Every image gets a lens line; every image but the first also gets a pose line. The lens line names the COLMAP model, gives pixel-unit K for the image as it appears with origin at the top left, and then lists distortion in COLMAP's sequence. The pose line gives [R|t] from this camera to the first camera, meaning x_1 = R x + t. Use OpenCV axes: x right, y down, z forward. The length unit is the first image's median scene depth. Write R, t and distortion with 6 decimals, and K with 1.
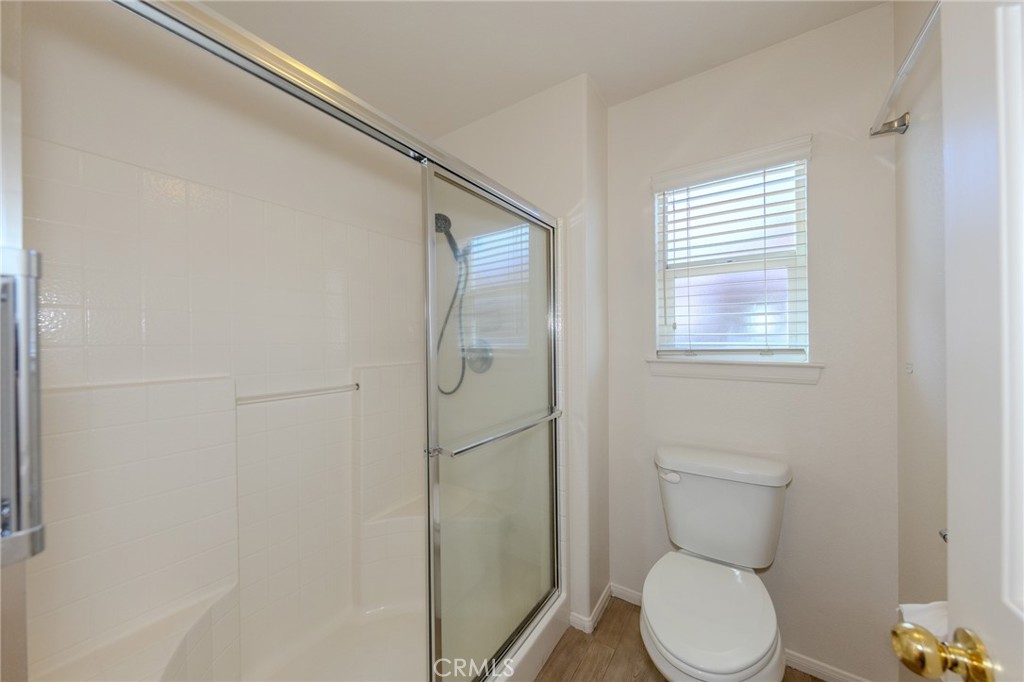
lens RADIAL K [[348.6, 0, 509.4], [0, 348.6, 341.0], [0, 0, 1]] dist [-0.000605, -0.000002]
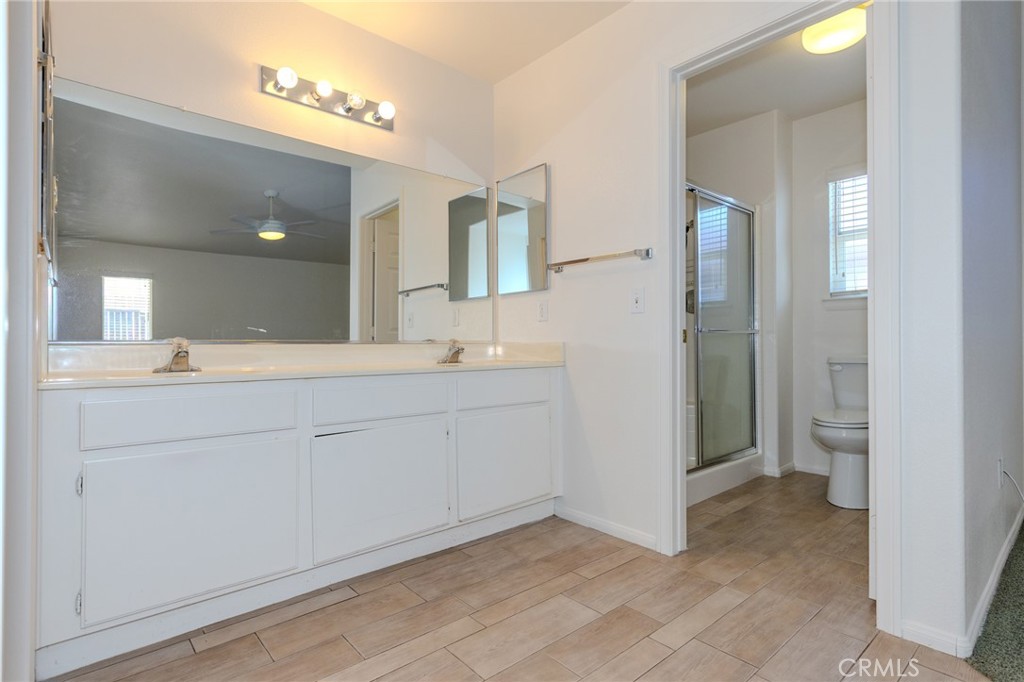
lens RADIAL K [[508.4, 0, 509.5], [0, 508.4, 340.4], [0, 0, 1]] dist [0.005099, 0.000396]
pose [[0.966867, 0.001878, -0.255274, -0.313272], [-0.005019, 0.999920, -0.011653, 0.254179], [0.255231, 0.012548, 0.966799, -1.344649]]
